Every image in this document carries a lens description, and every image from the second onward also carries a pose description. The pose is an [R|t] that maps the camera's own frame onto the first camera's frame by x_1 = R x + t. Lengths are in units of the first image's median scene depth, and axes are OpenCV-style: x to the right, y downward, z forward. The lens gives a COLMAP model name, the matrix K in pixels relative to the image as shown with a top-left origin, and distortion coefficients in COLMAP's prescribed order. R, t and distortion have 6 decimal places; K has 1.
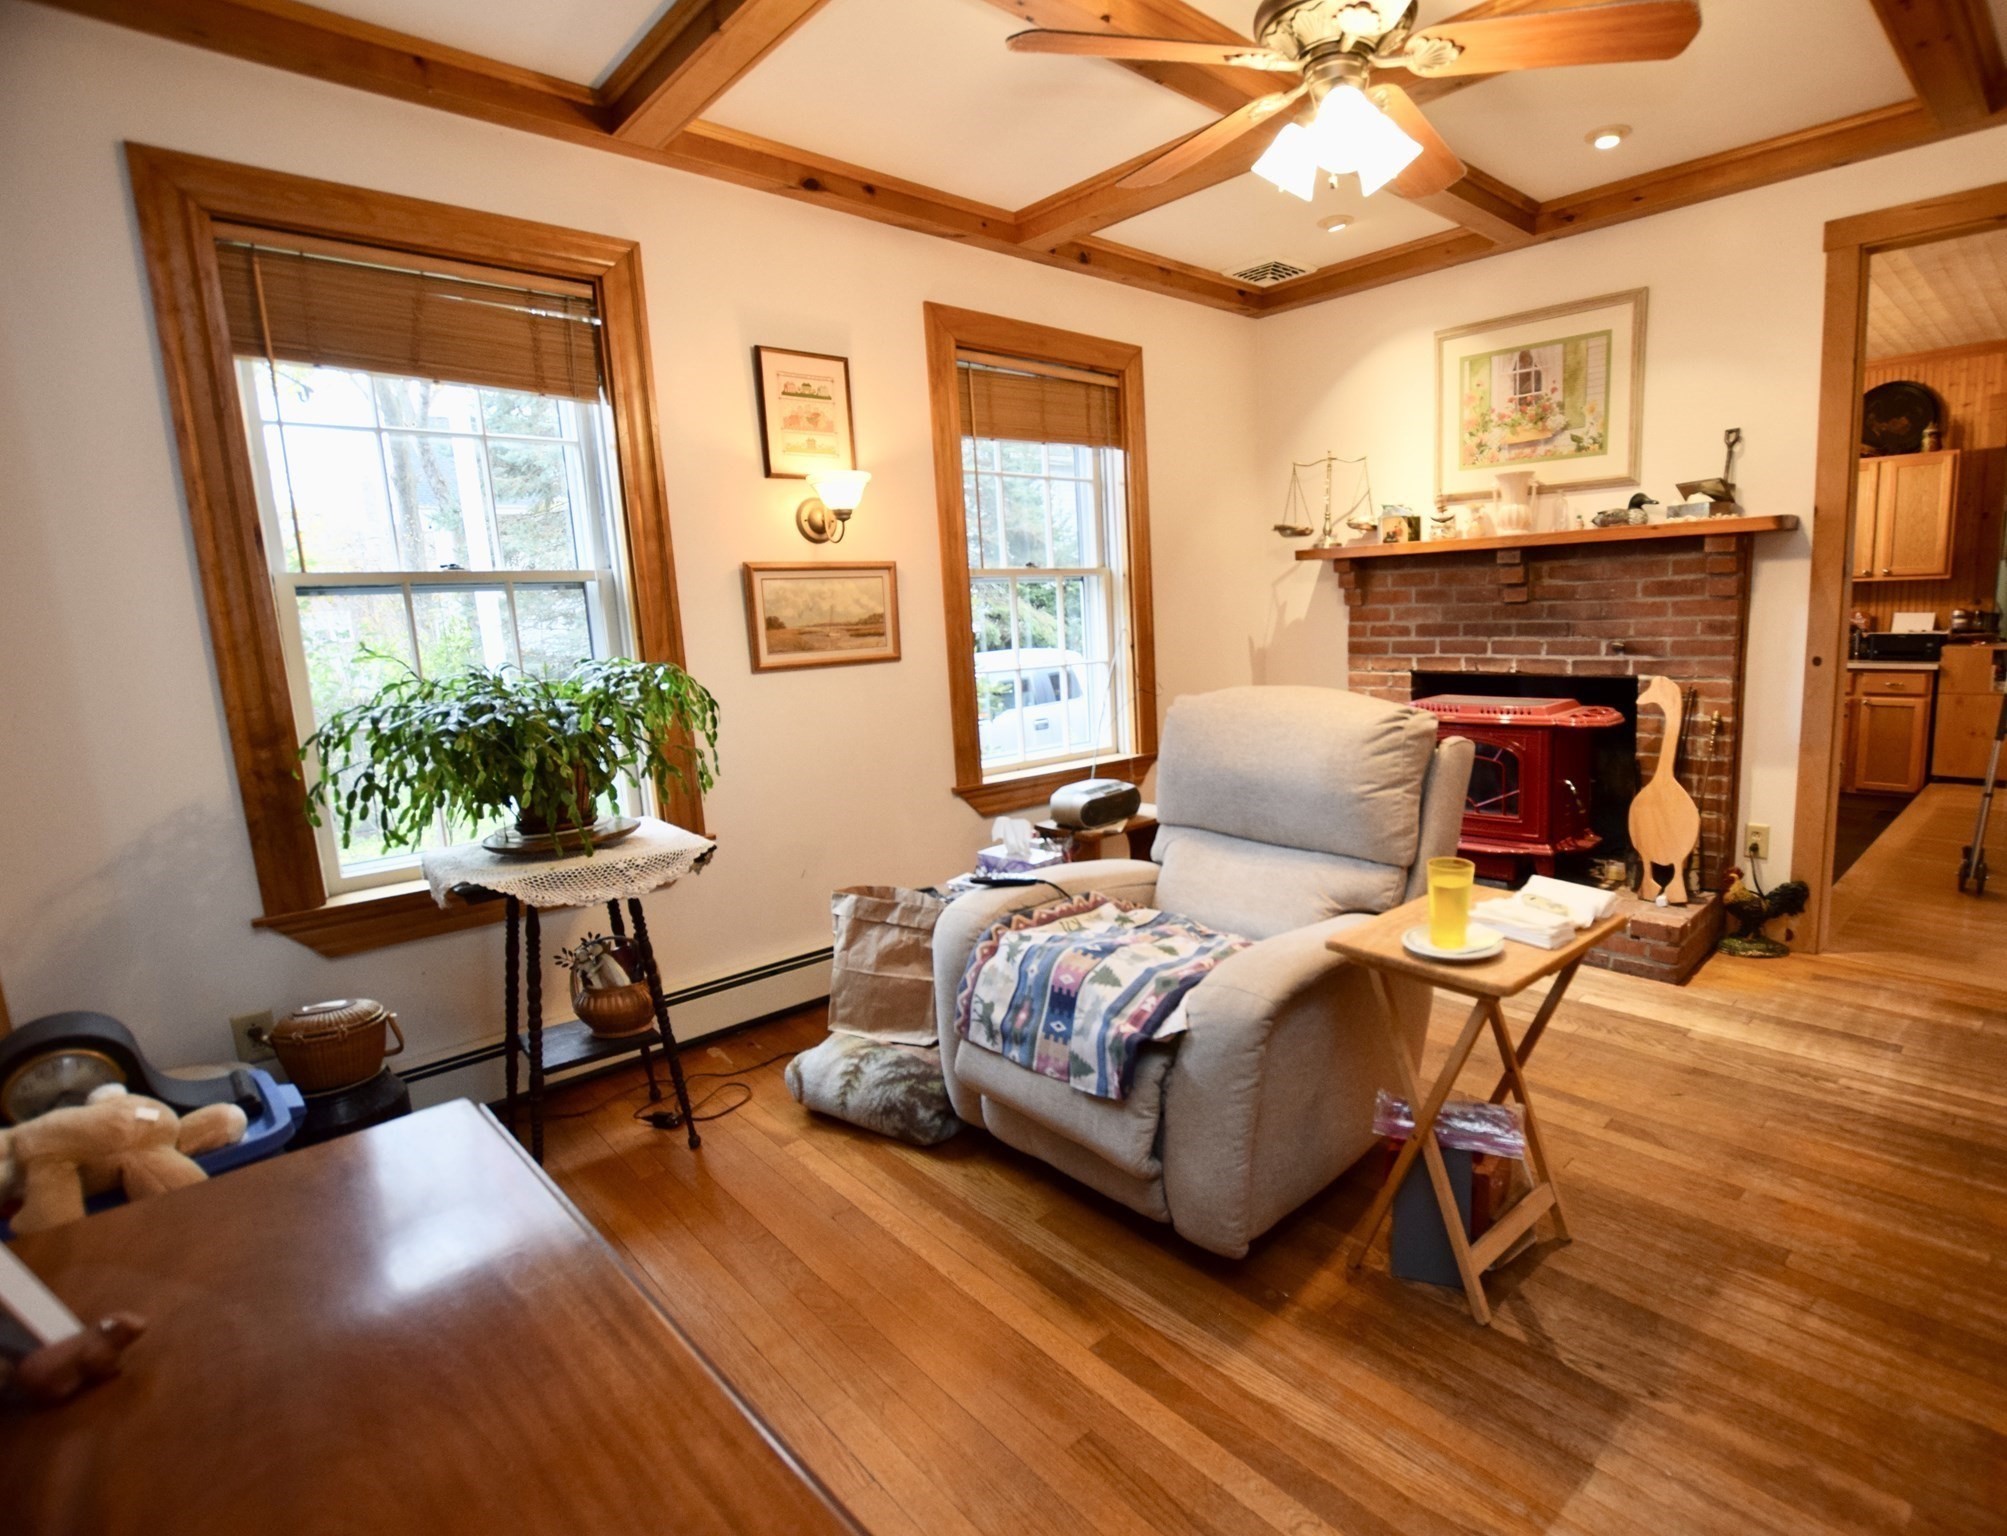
lens RADIAL K [[1008.7, 0, 1161.7], [0, 1008.7, 766.1], [0, 0, 1]] dist [-0.022380, -0.000206]
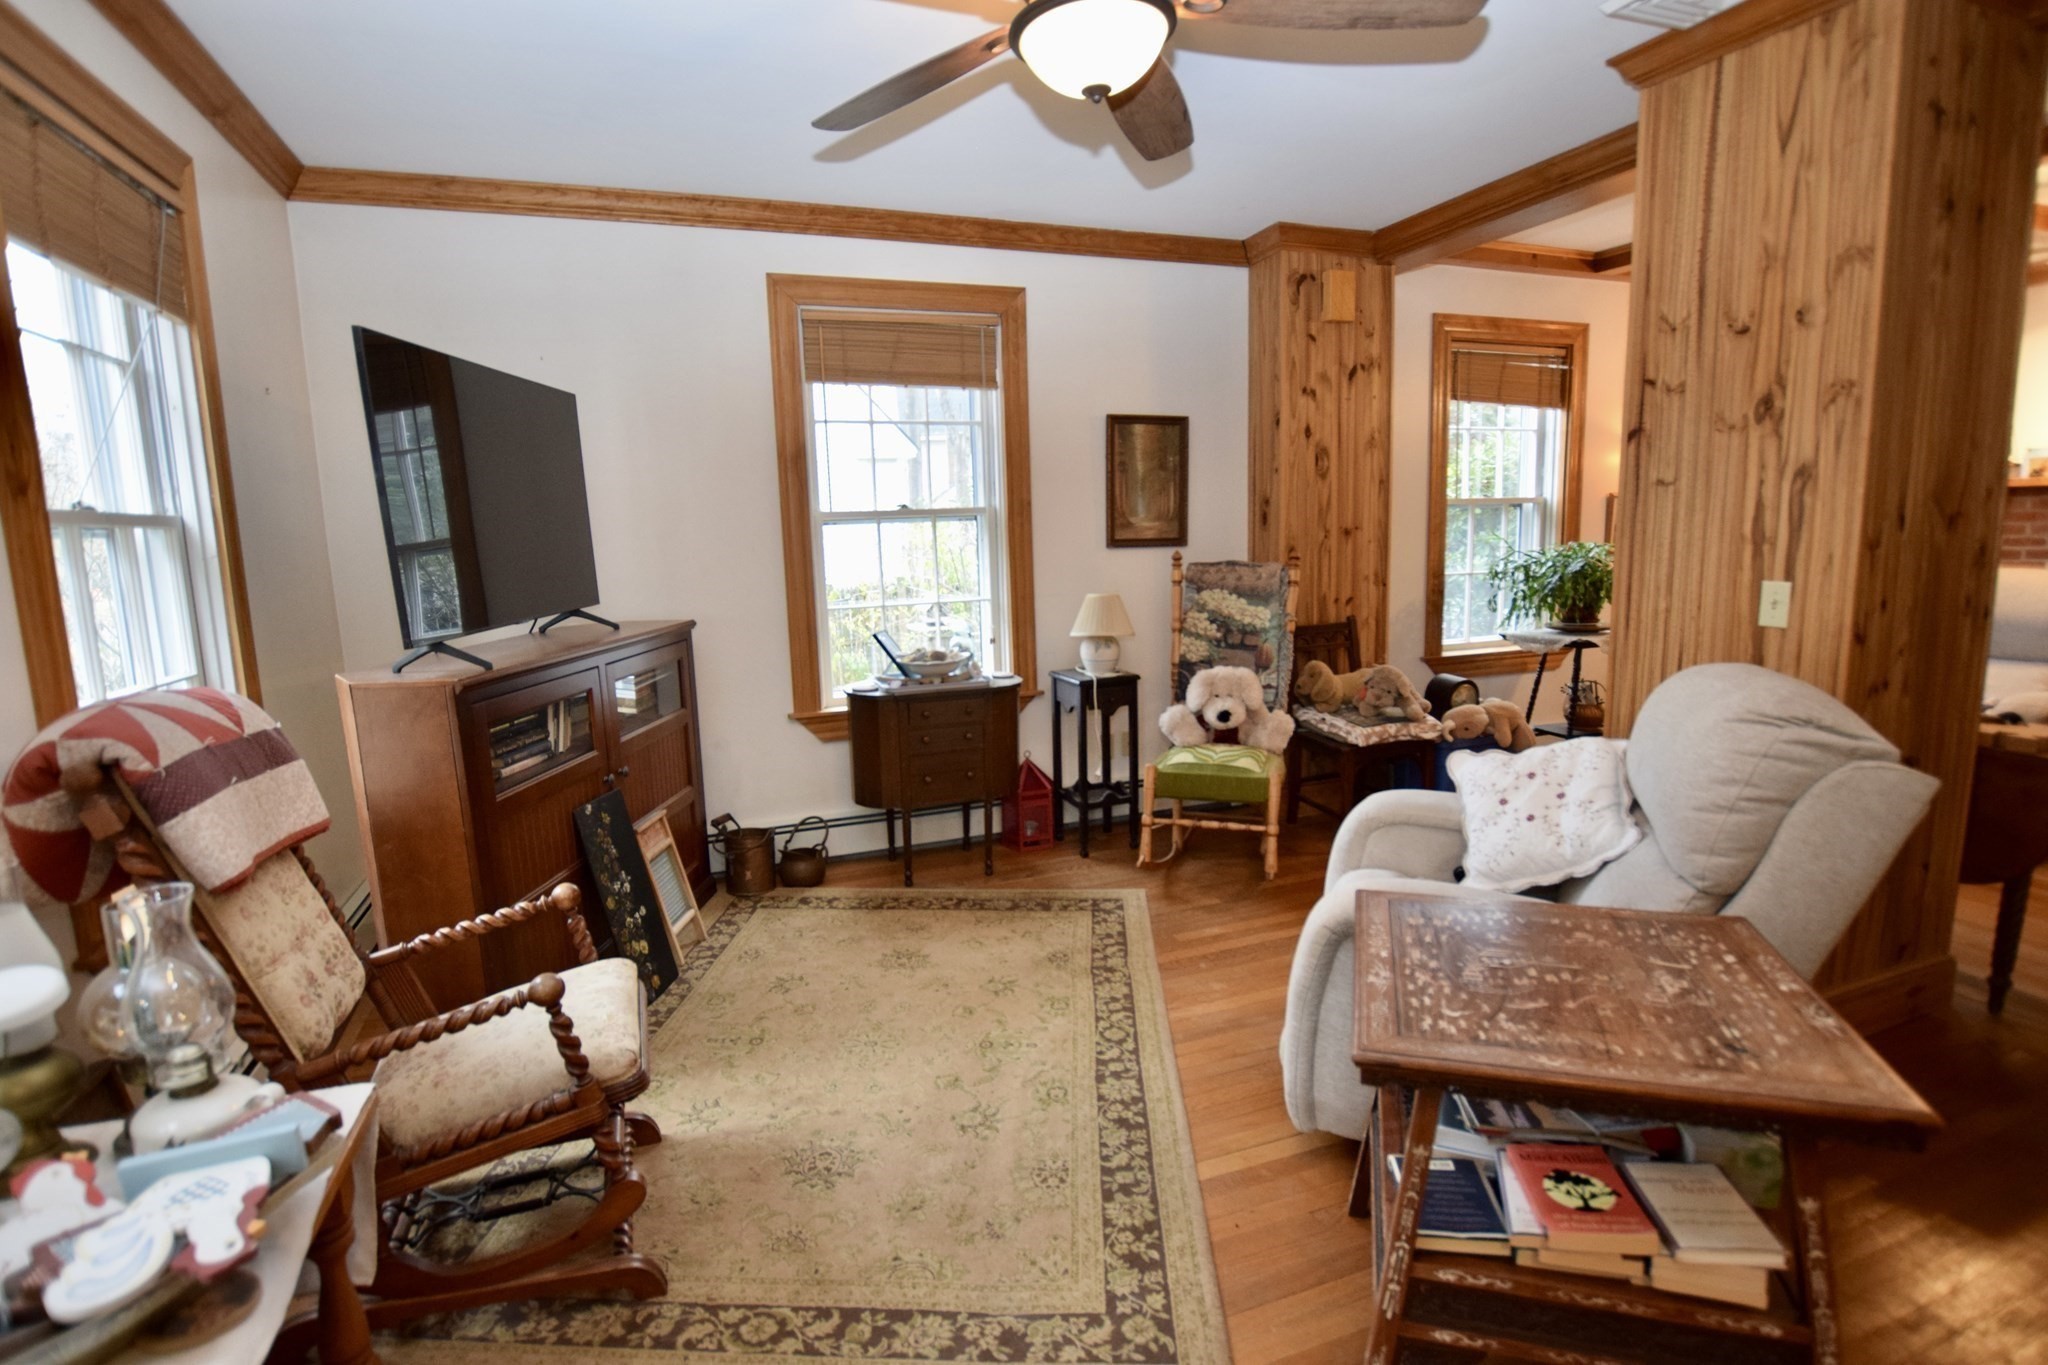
lens RADIAL K [[1016.2, 0, 1026.2], [0, 1016.2, 689.6], [0, 0, 1]] dist [-0.023898, 0.001018]
pose [[0.906122, 0.075362, -0.416248, -0.495786], [-0.072607, 0.997107, 0.022470, 0.154670], [0.416738, 0.009862, 0.908973, -0.902304]]
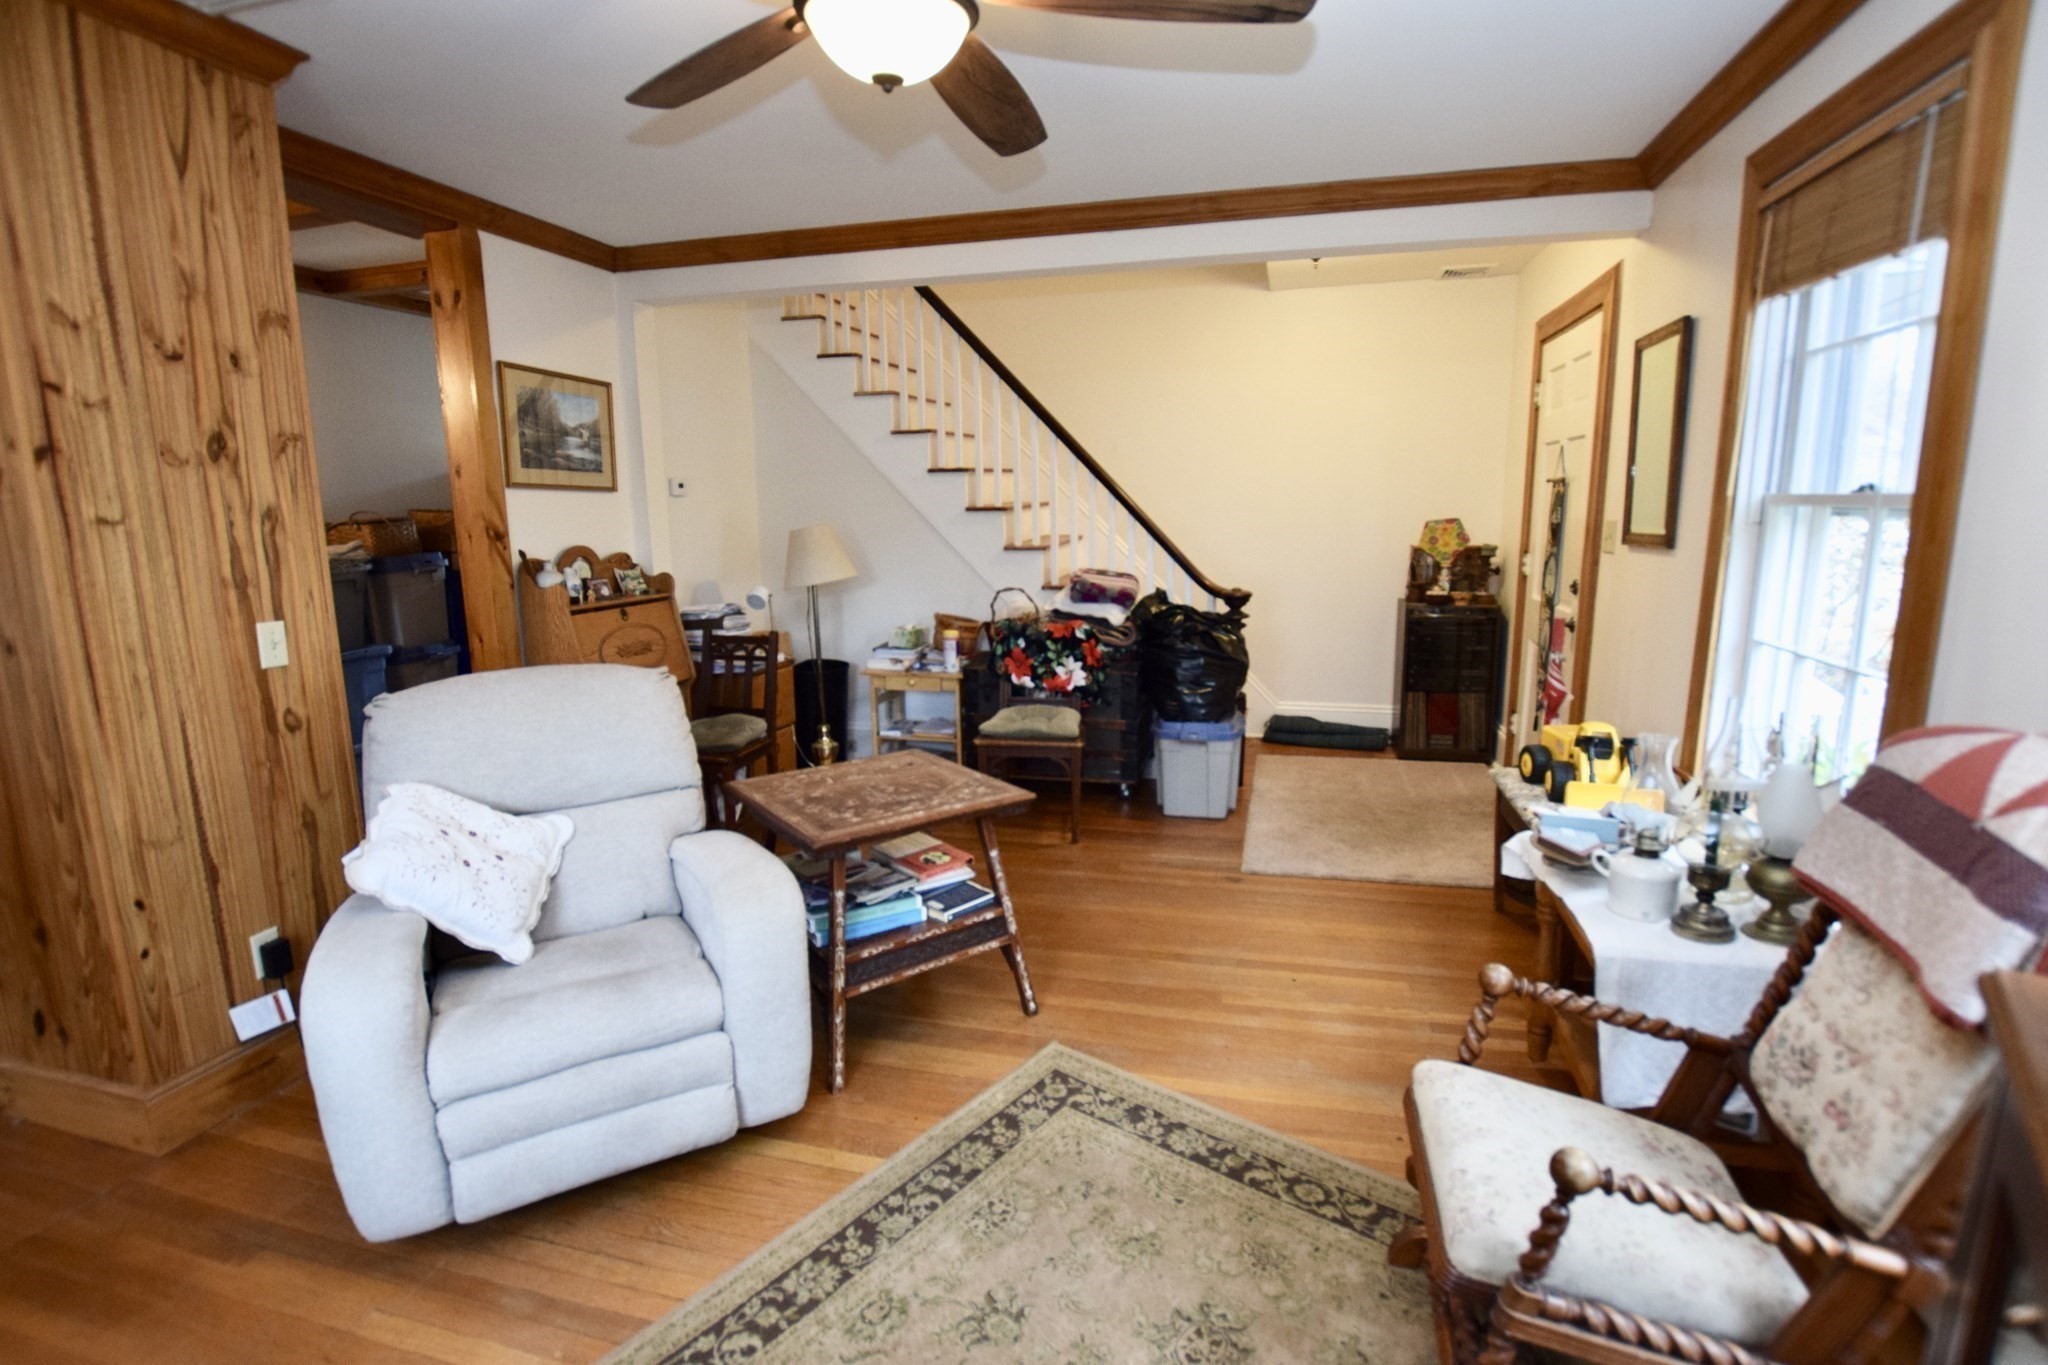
lens RADIAL K [[959.9, 0, 1025.6], [0, 959.9, 698.5], [0, 0, 1]] dist [-0.034810, 0.000694]
pose [[-0.481678, -0.129052, 0.866794, -1.151400], [0.170086, 0.956523, 0.236928, 0.043082], [-0.859684, 0.261552, -0.438786, -0.206404]]
